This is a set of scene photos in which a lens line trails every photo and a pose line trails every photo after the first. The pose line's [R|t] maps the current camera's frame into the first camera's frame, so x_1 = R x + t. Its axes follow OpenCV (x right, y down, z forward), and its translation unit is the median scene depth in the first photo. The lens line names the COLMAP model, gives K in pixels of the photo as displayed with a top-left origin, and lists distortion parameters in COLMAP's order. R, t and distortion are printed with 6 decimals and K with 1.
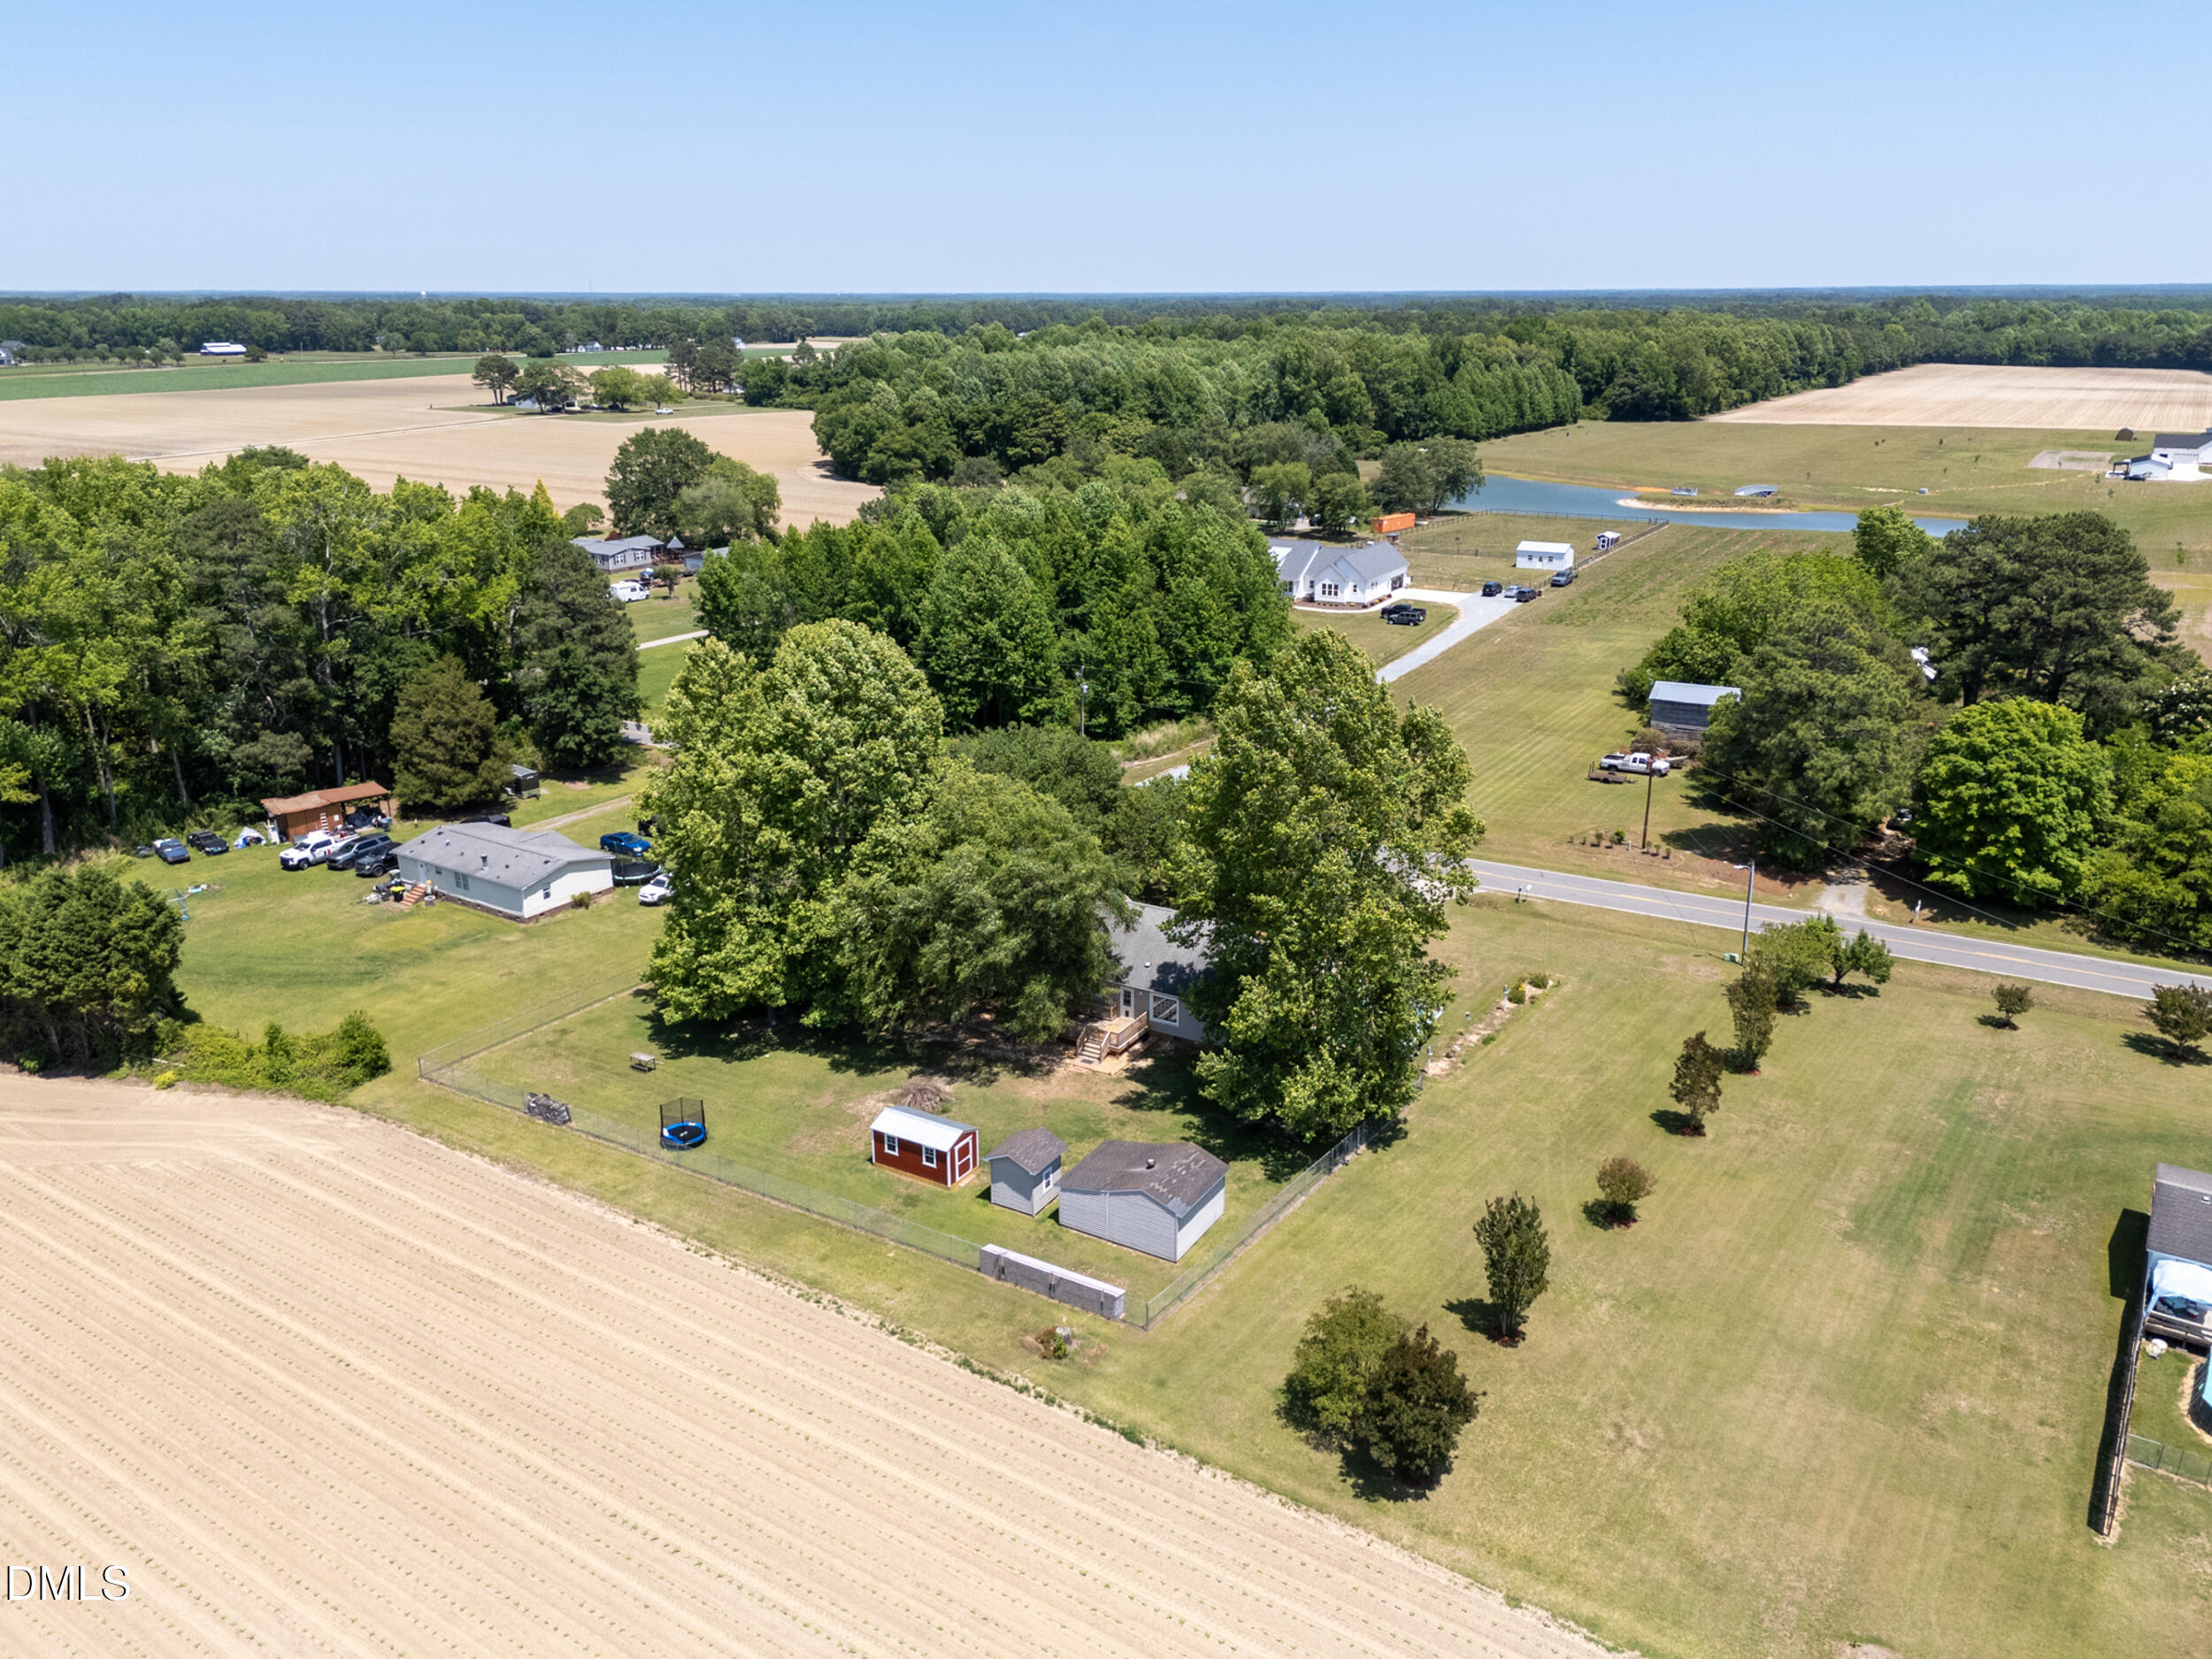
lens RADIAL K [[1625.1, 0, 1105.0], [0, 1625.1, 847.2], [0, 0, 1]] dist [0.069141, -0.067066]
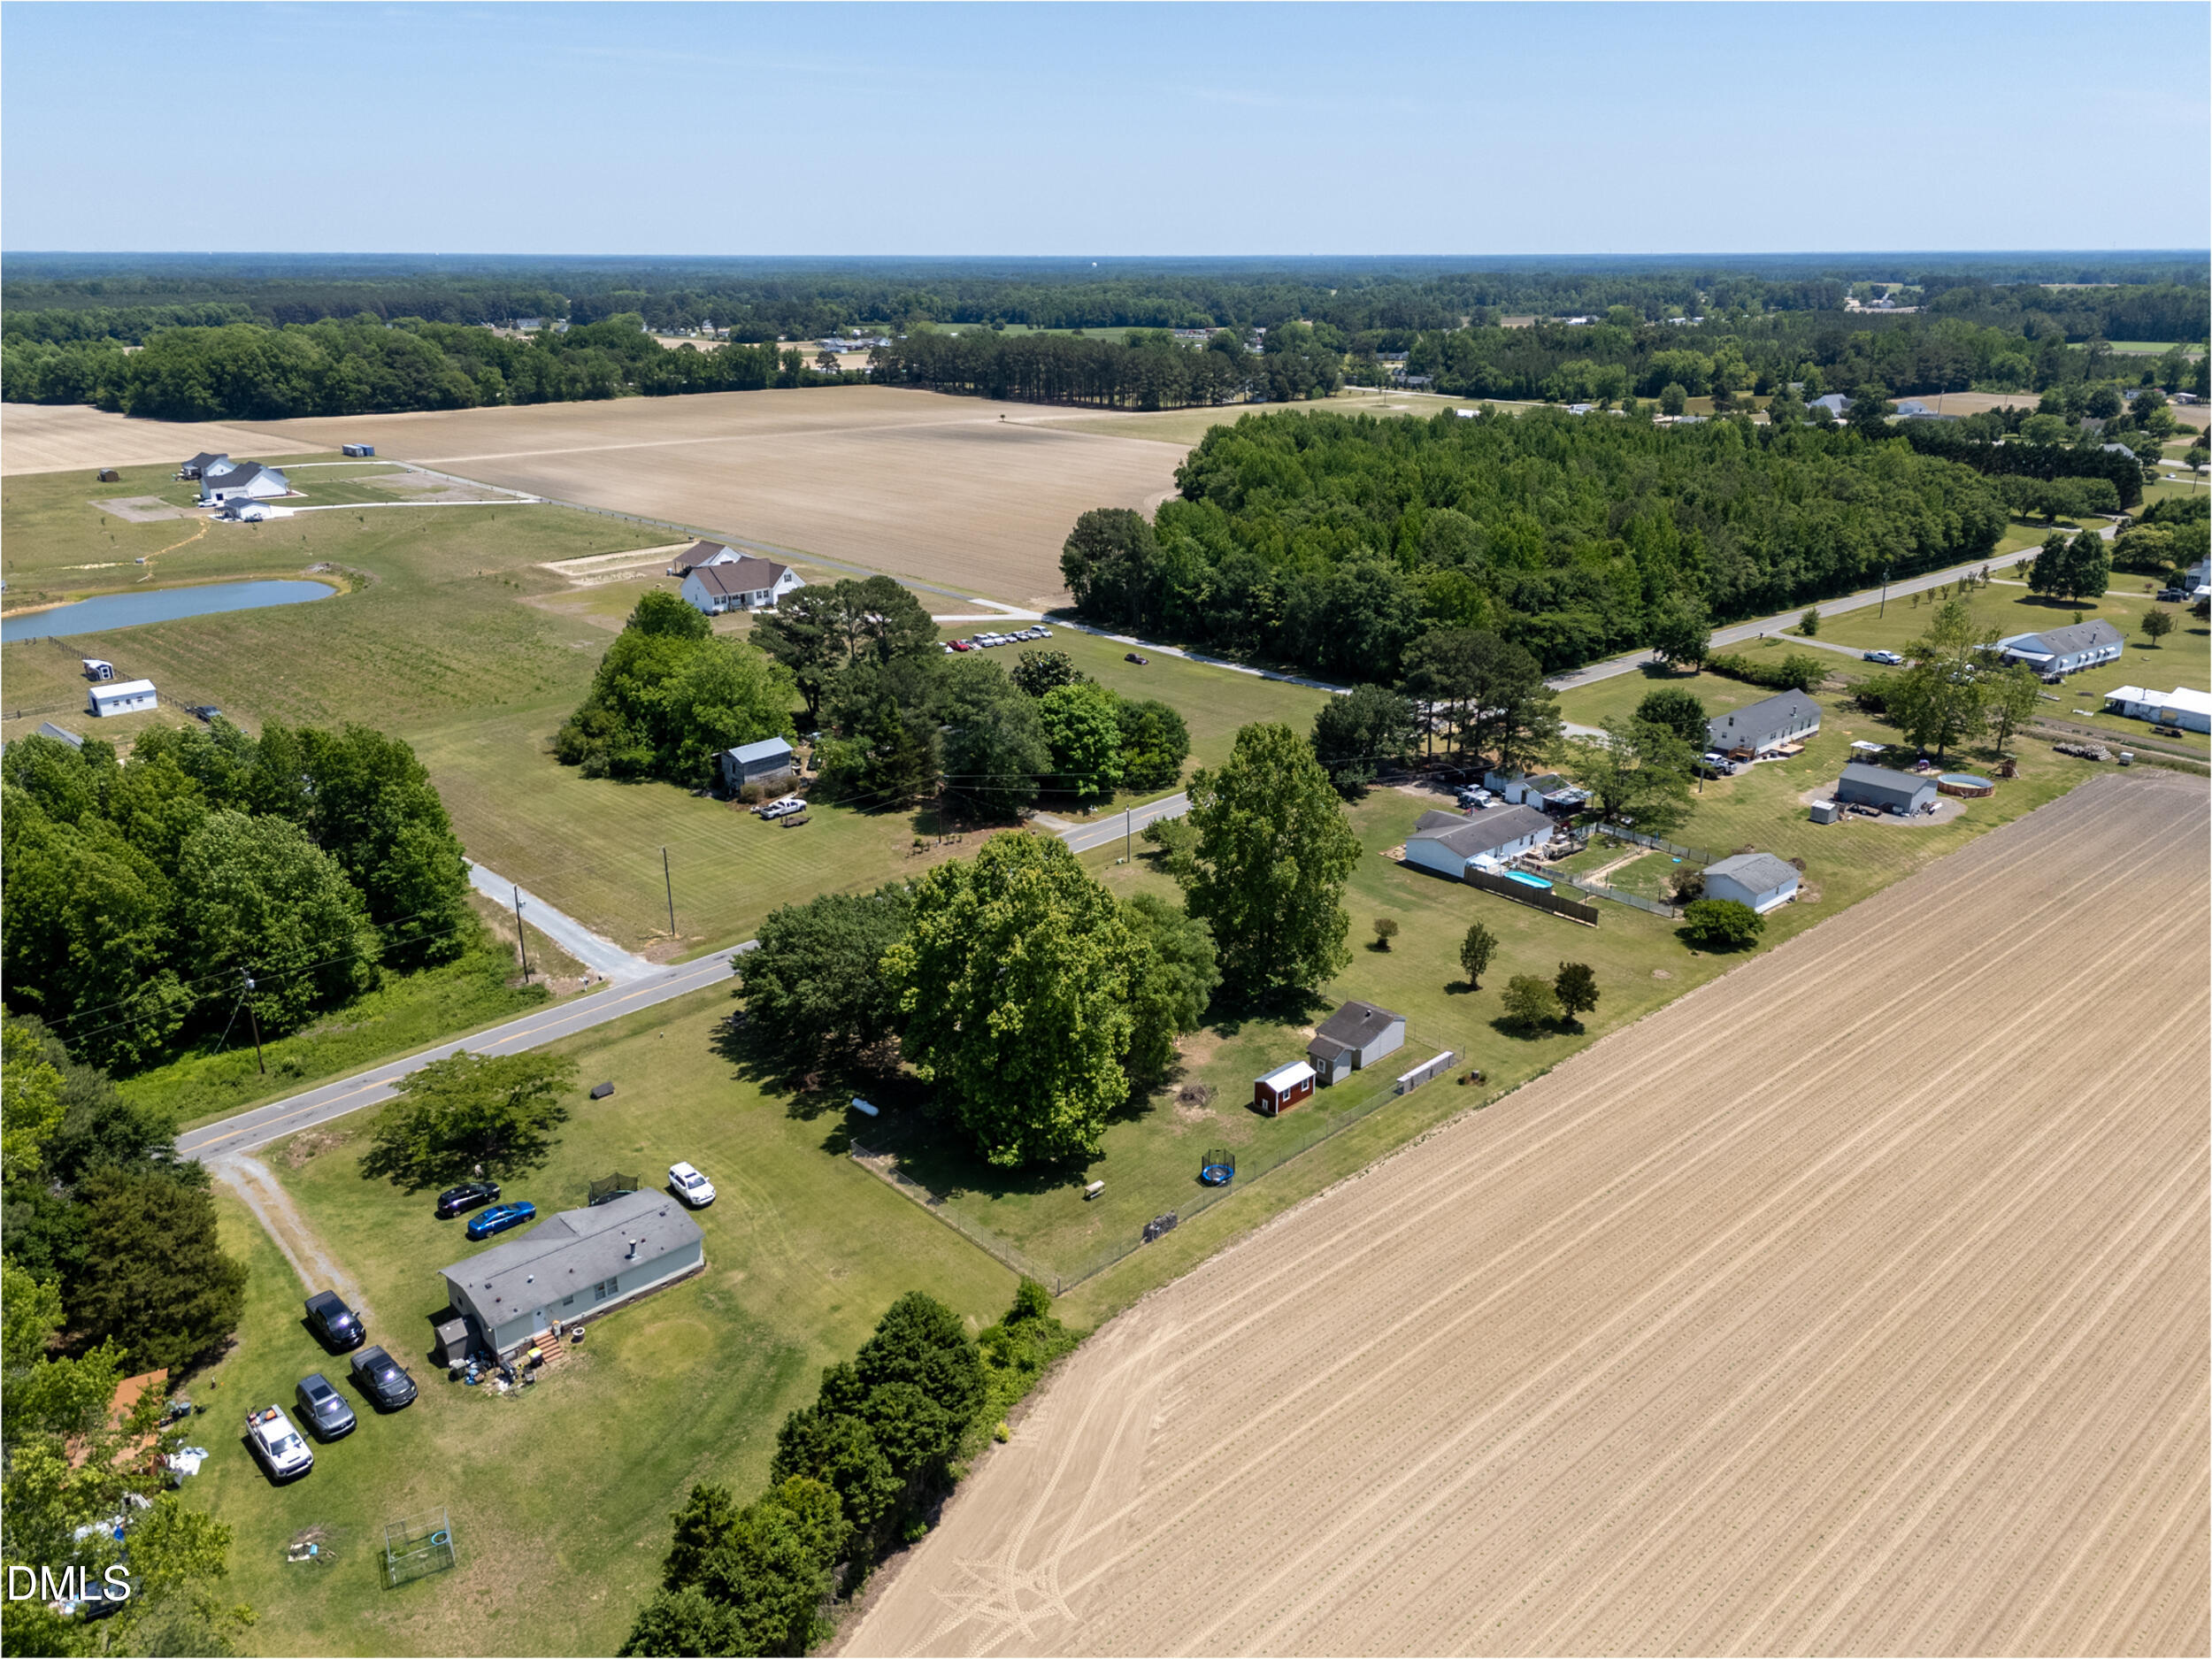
lens RADIAL K [[1625.1, 0, 1105.0], [0, 1625.1, 847.2], [0, 0, 1]] dist [0.069141, -0.067066]
pose [[0.246179, -0.330089, 0.911283, -1.317132], [0.313435, 0.916811, 0.247418, -0.419356], [-0.917145, 0.224719, 0.329161, 0.485054]]
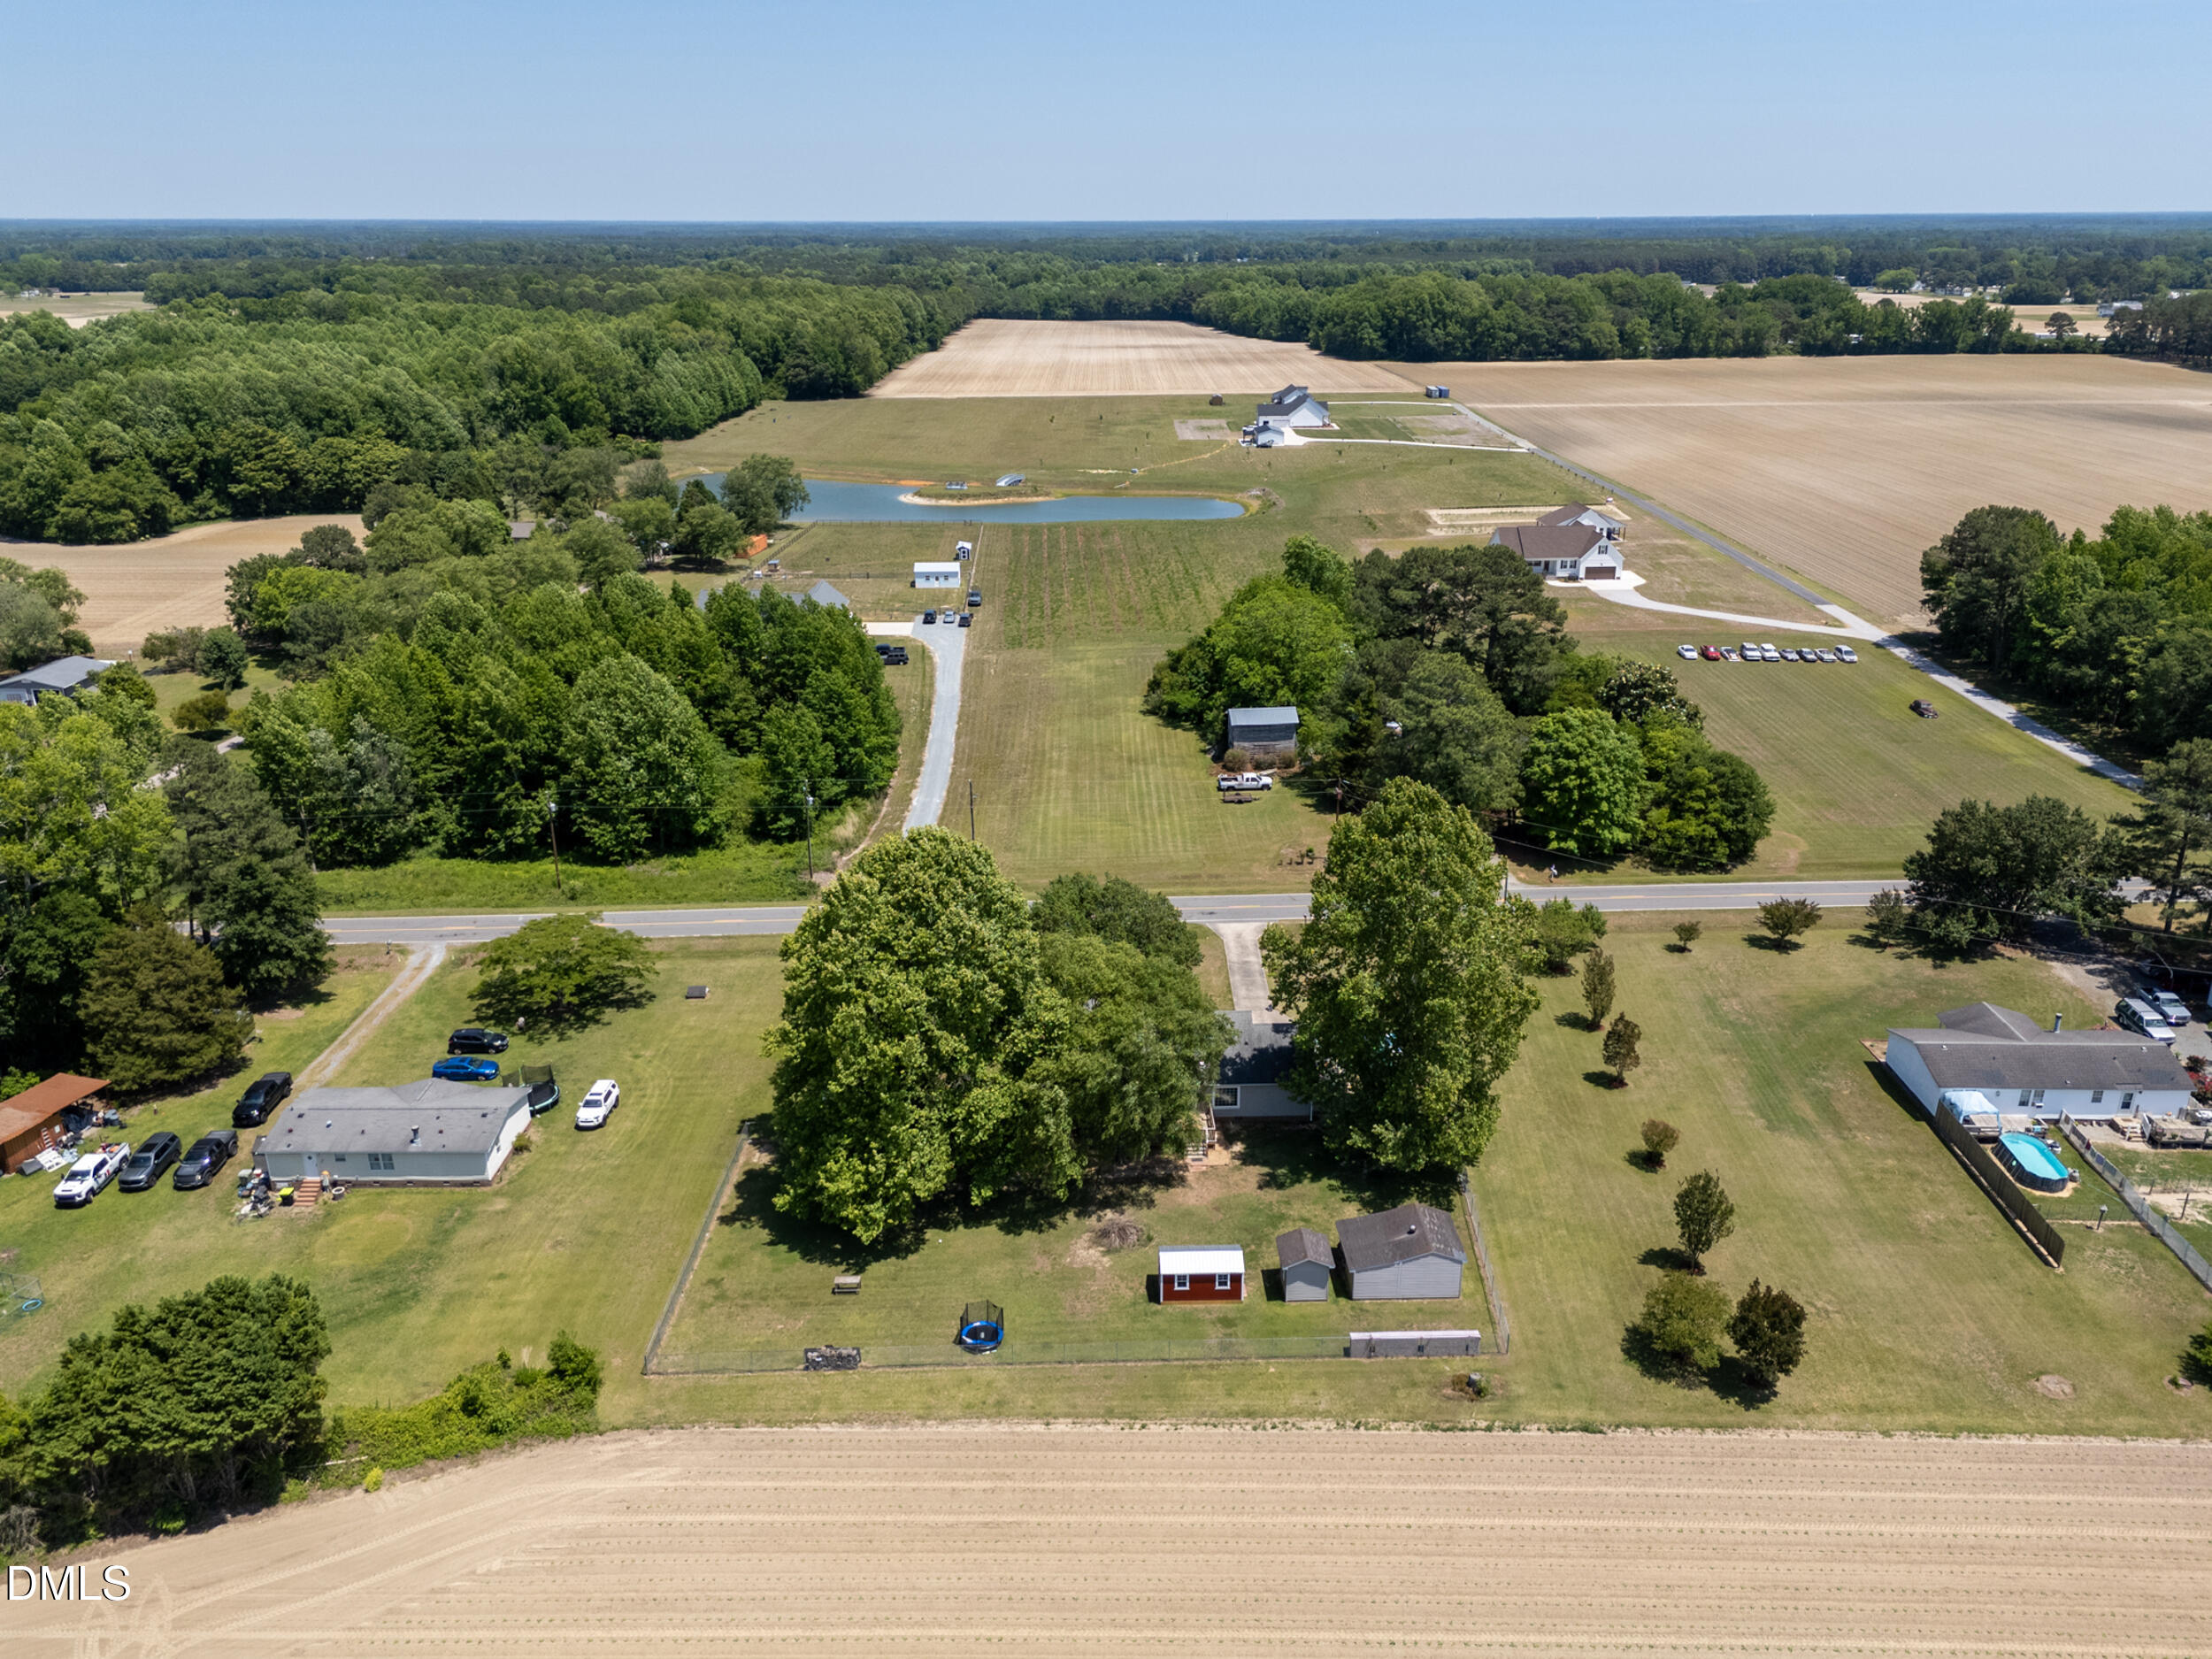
lens RADIAL K [[1625.1, 0, 1105.0], [0, 1625.1, 847.2], [0, 0, 1]] dist [0.069141, -0.067066]
pose [[0.841711, -0.194224, 0.503785, -0.589646], [0.175174, 0.980822, 0.085458, -0.192490], [-0.510721, 0.016319, 0.859592, 0.020766]]
